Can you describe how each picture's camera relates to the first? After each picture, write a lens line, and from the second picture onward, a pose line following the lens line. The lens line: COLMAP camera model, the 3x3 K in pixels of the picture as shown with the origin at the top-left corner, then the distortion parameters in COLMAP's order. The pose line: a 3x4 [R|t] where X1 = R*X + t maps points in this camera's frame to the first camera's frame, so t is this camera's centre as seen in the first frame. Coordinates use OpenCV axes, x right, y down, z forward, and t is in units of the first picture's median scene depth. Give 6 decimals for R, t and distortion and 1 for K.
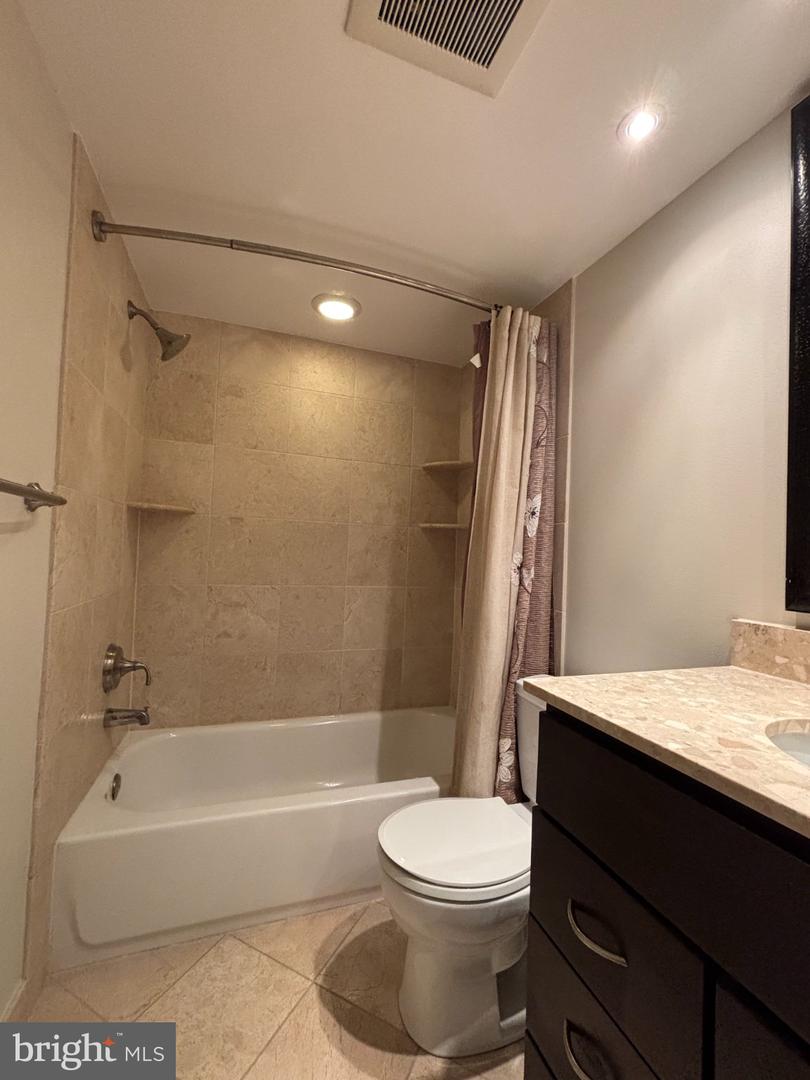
lens RADIAL K [[438.5, 0, 402.6], [0, 438.5, 541.6], [0, 0, 1]] dist [0.000820, -0.000972]
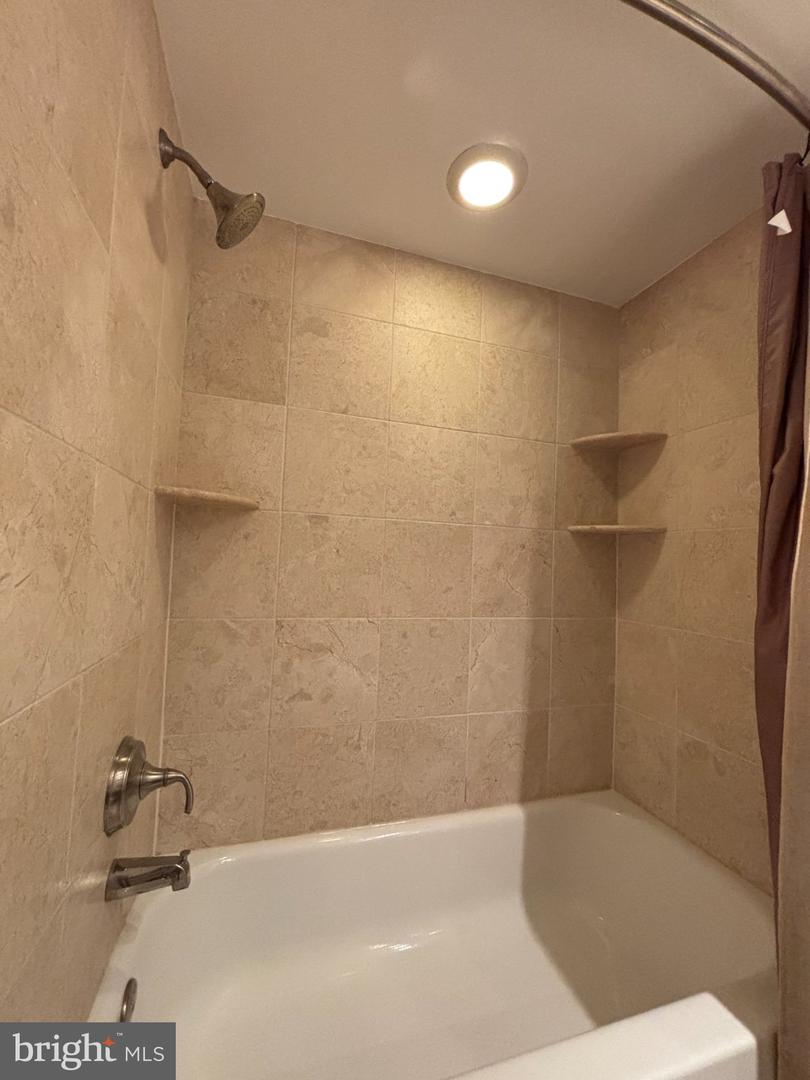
lens RADIAL K [[436.9, 0, 409.8], [0, 436.9, 540.7], [0, 0, 1]] dist [0.002524, 0.000355]
pose [[0.999261, -0.002648, -0.038346, -0.212764], [0.001698, 0.999691, -0.024807, -0.000640], [0.038399, 0.024723, 0.998957, 0.344286]]
